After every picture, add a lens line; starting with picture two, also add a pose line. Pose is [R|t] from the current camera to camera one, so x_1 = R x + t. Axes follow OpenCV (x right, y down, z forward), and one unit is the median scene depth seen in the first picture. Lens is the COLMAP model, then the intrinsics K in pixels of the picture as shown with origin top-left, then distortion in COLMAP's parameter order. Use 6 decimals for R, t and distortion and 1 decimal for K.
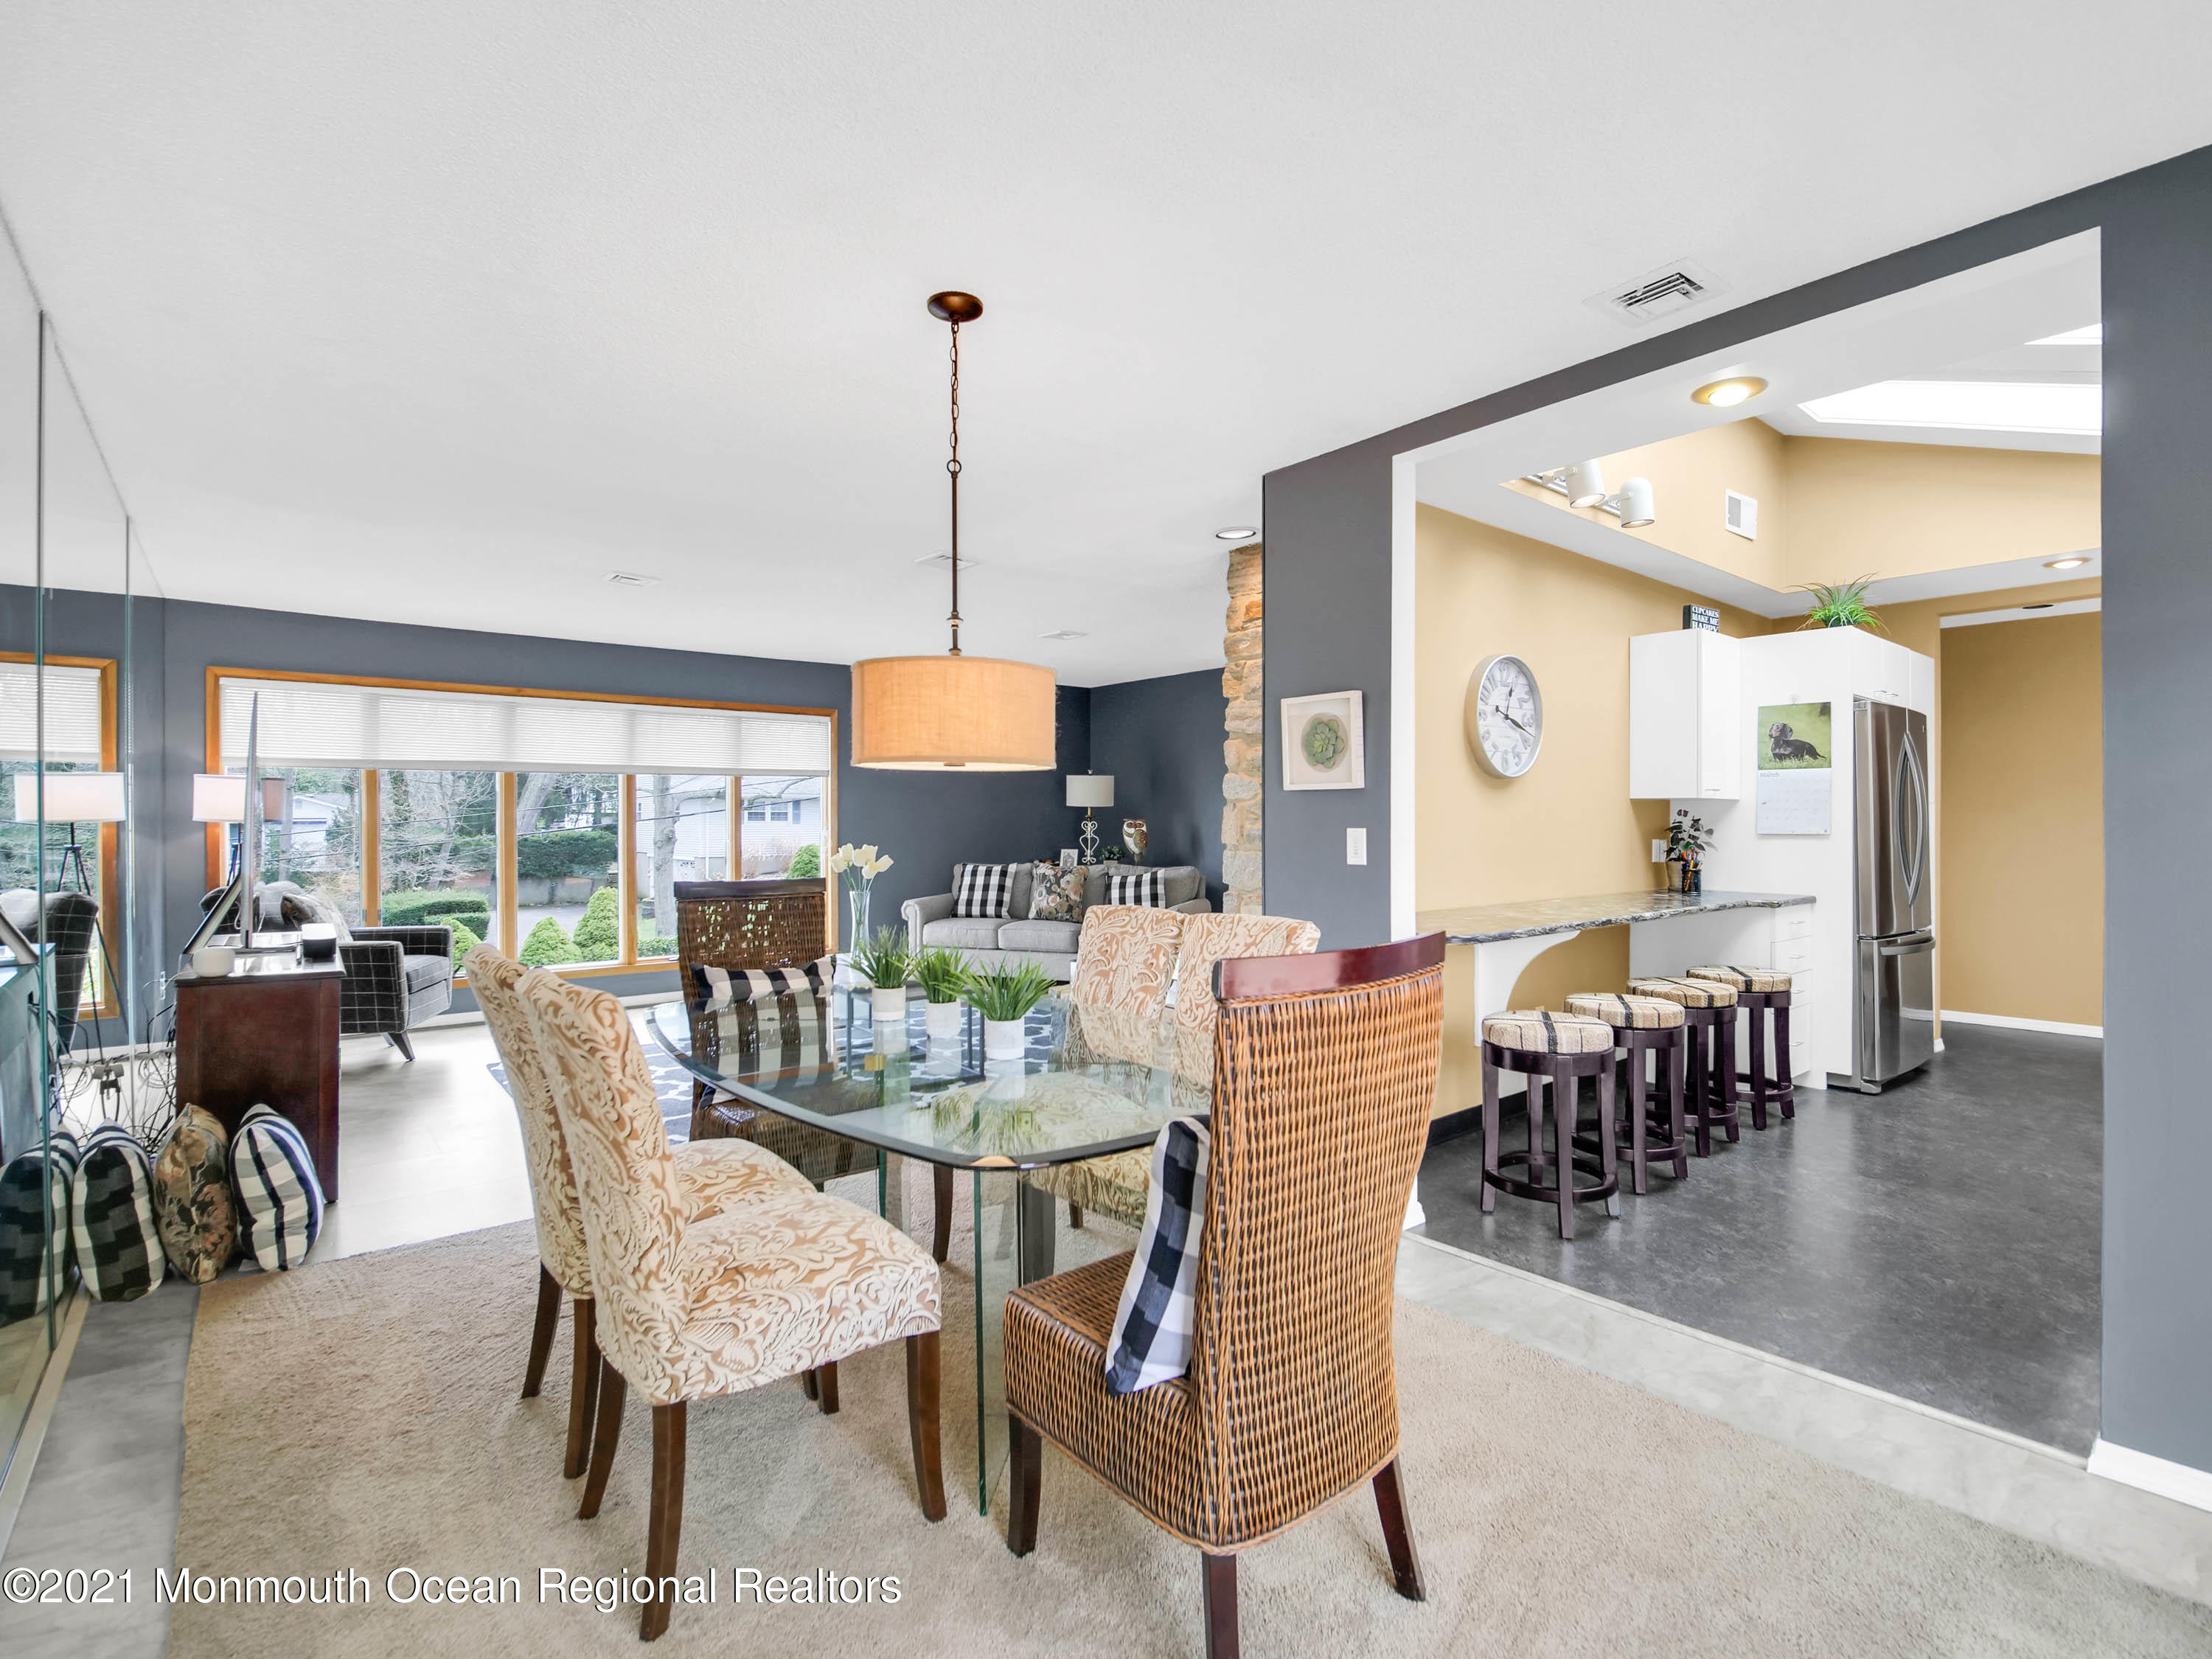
lens RADIAL K [[1043.5, 0, 1098.8], [0, 1043.5, 828.3], [0, 0, 1]] dist [-0.016601, -0.001824]
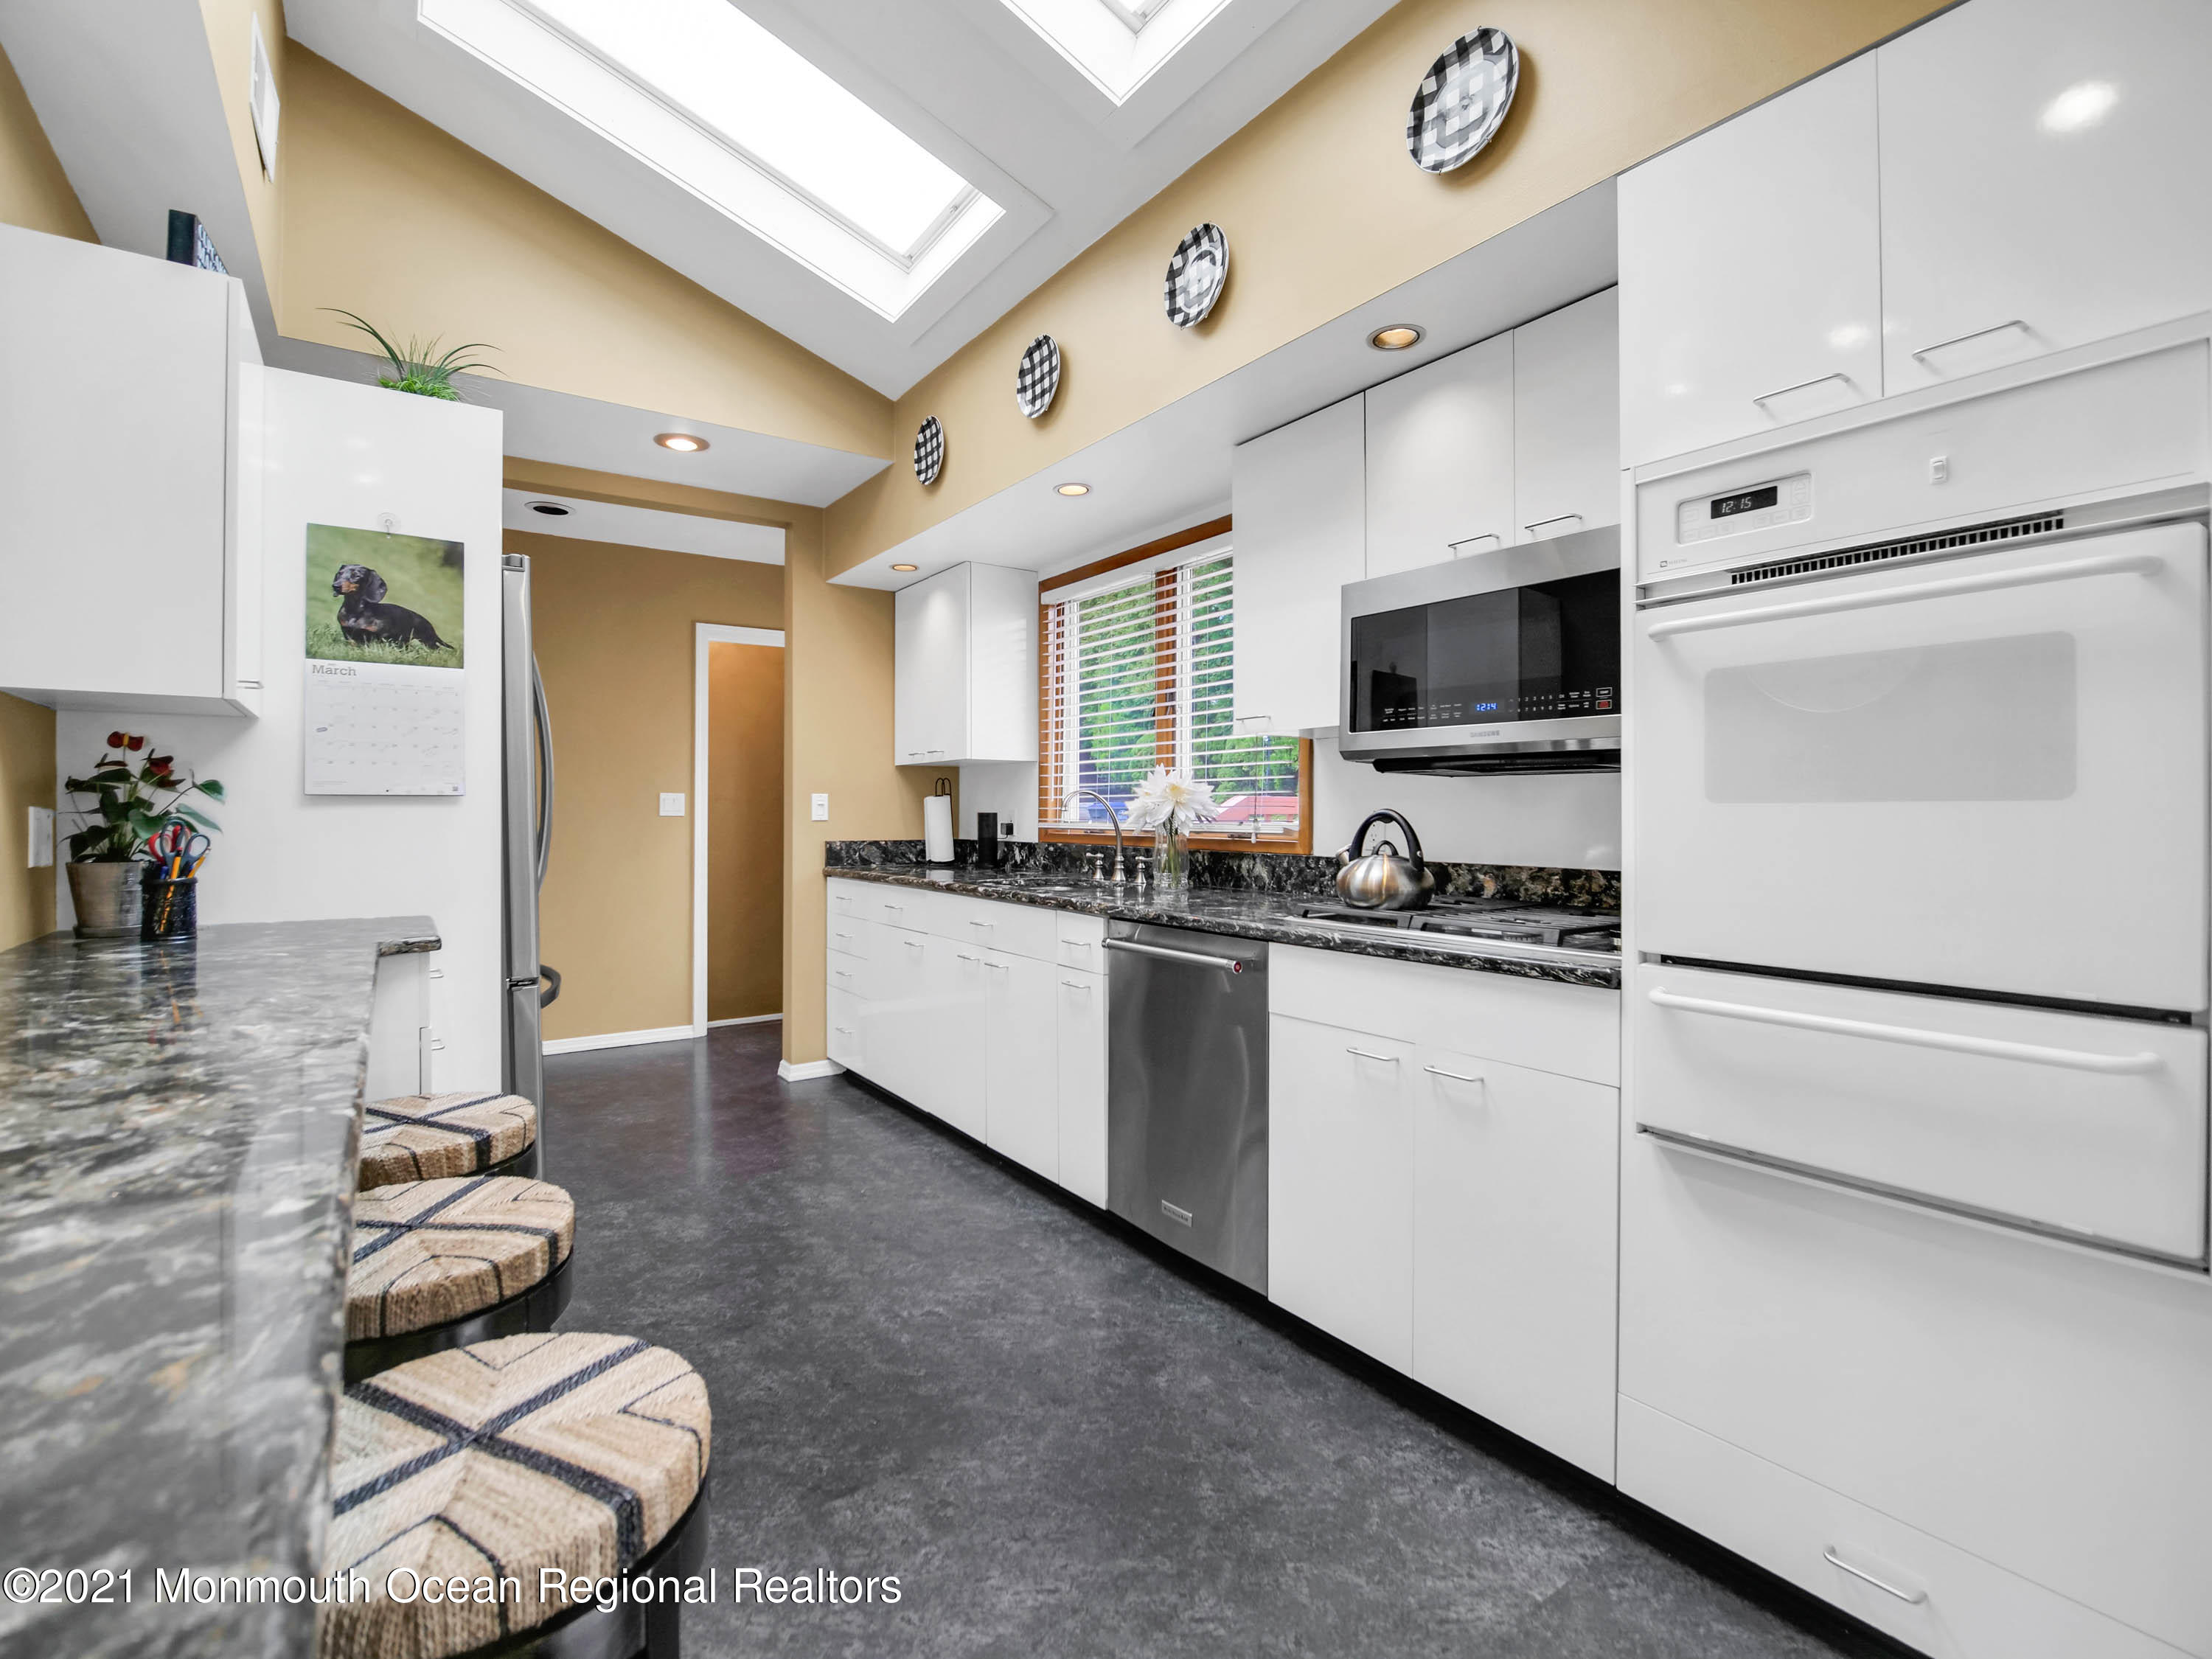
lens RADIAL K [[1052.9, 0, 1186.6], [0, 1052.9, 823.0], [0, 0, 1]] dist [-0.016640, -0.000656]
pose [[0.019011, -0.011950, 0.999748, 0.233234], [0.003861, 0.999922, 0.011879, 0.018803], [-0.999812, 0.003634, 0.019056, 0.792480]]
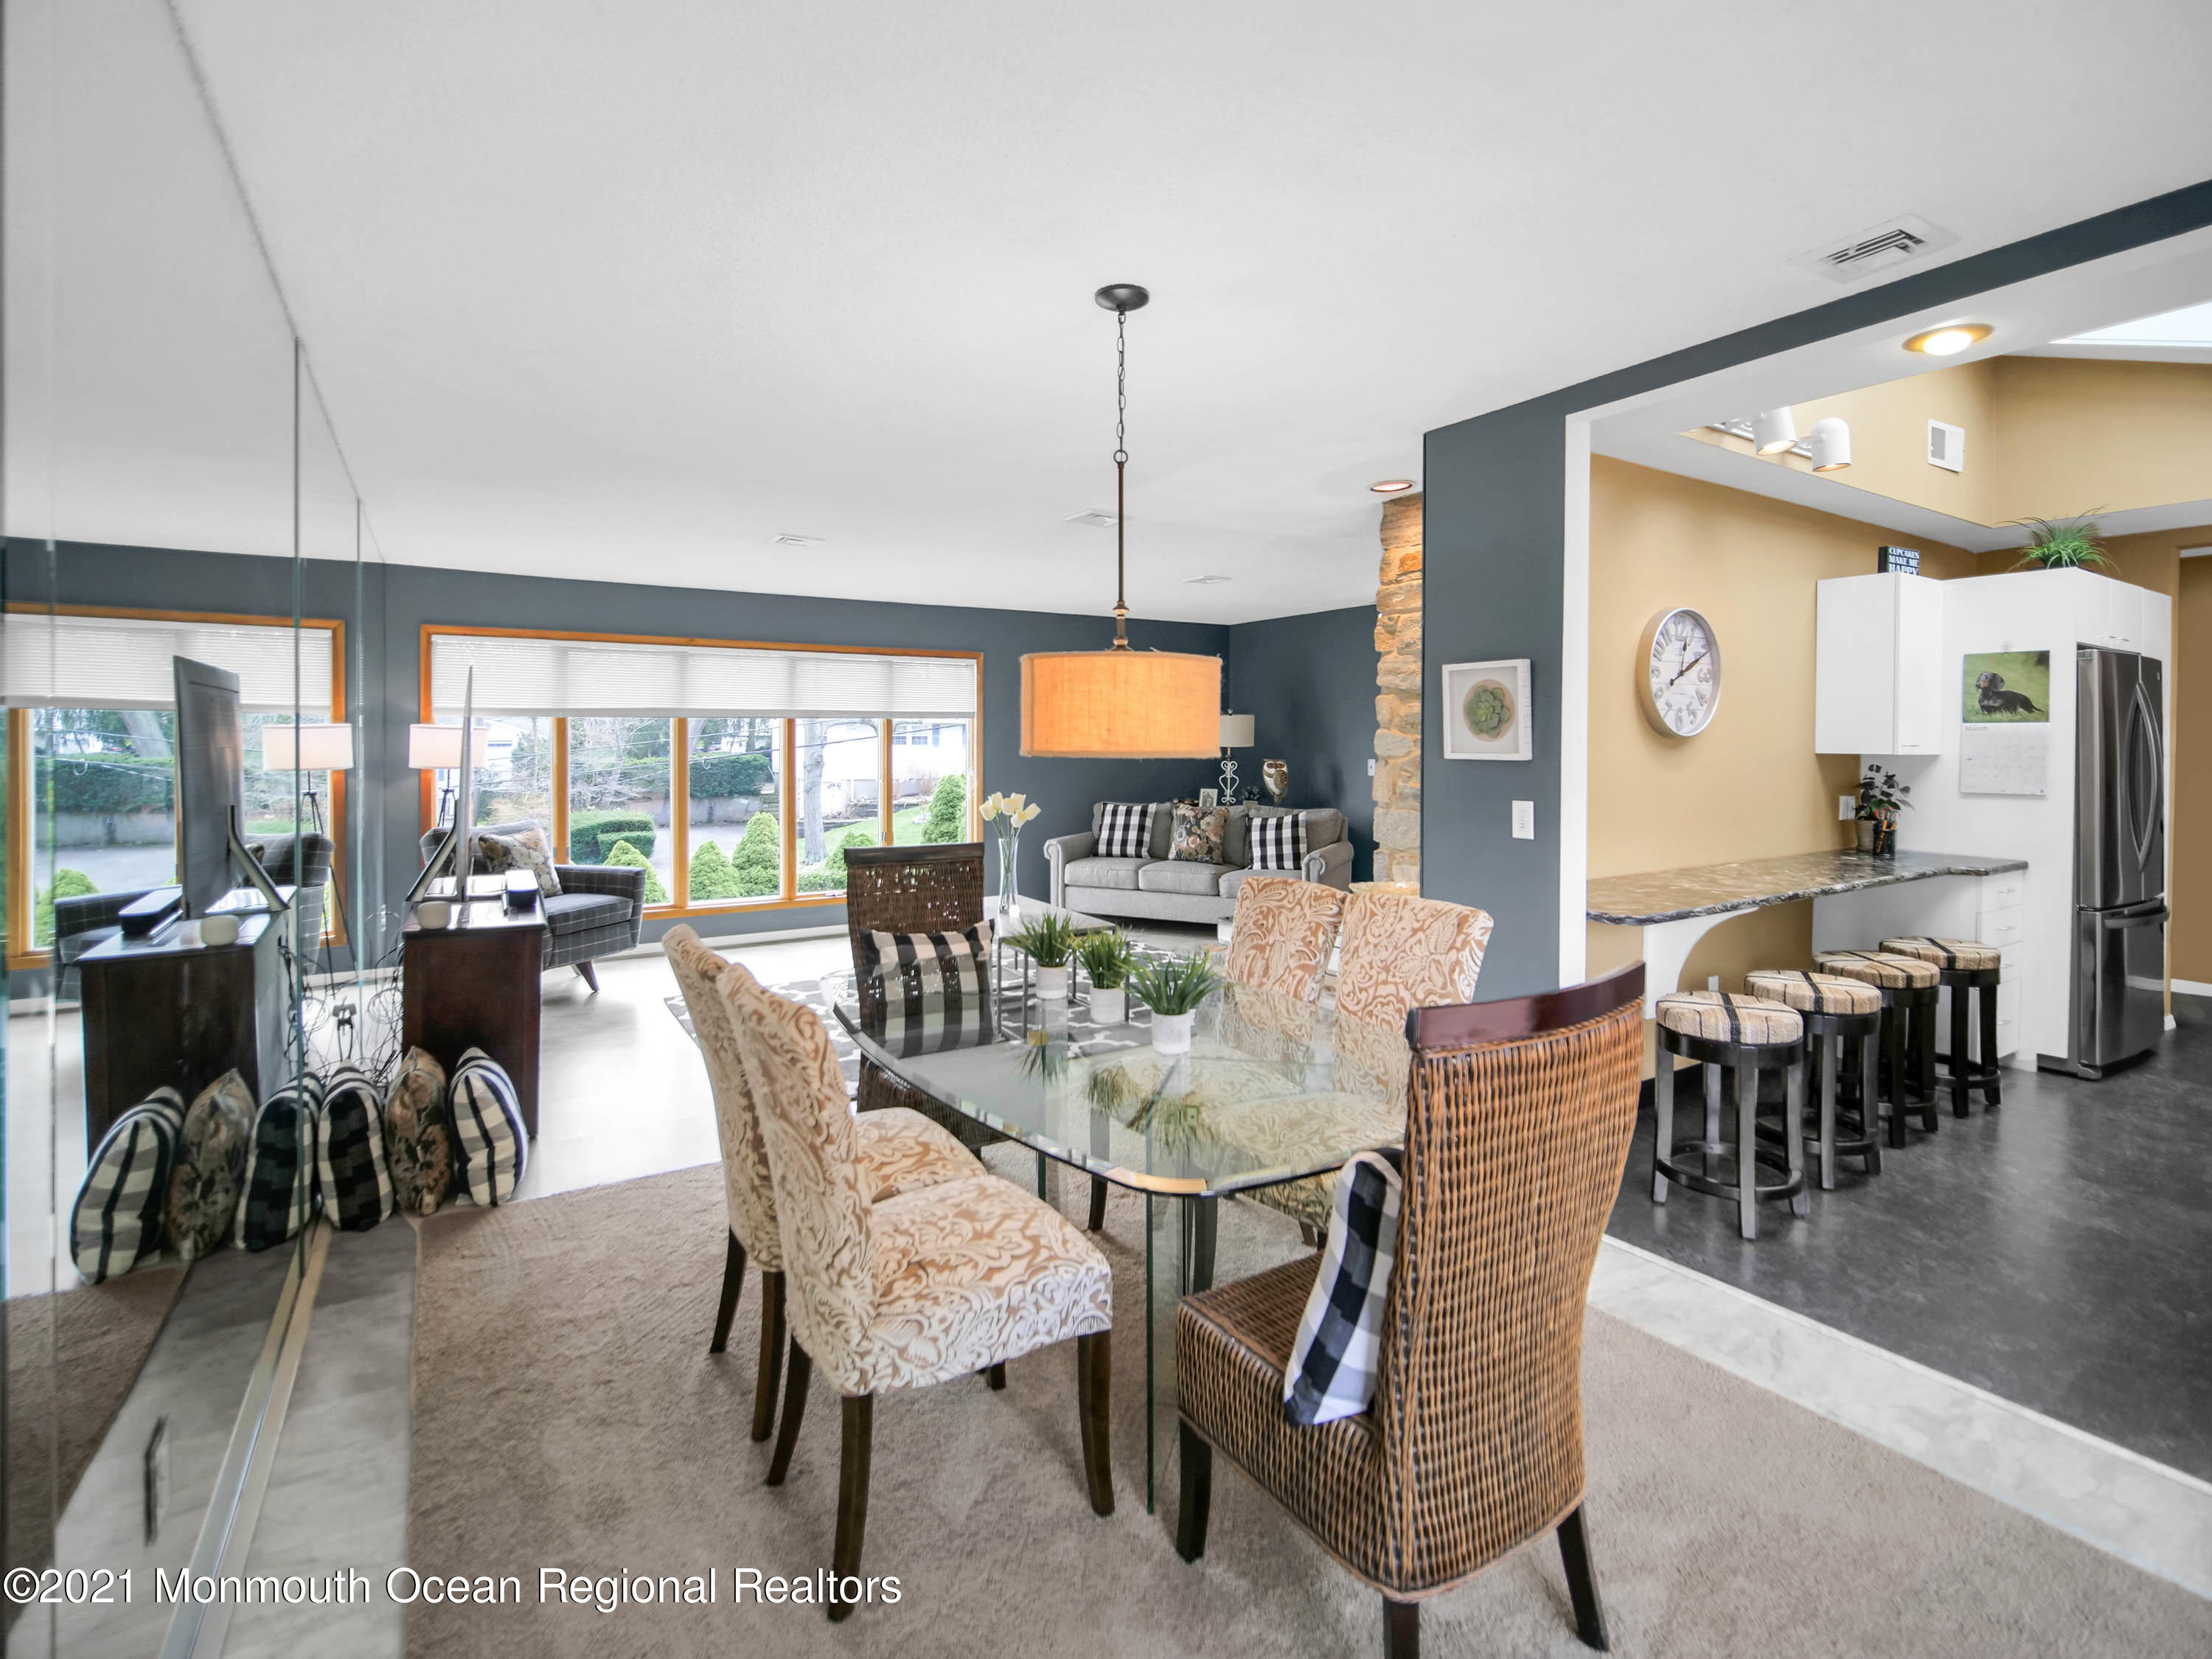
lens RADIAL K [[1038.0, 0, 1106.5], [0, 1038.0, 755.5], [0, 0, 1]] dist [-0.007805, -0.008912]
pose [[0.993074, 0.009846, -0.117080, -0.018829], [-0.009107, 0.999935, 0.006847, -0.035540], [0.117139, -0.005734, 0.993099, 0.000143]]
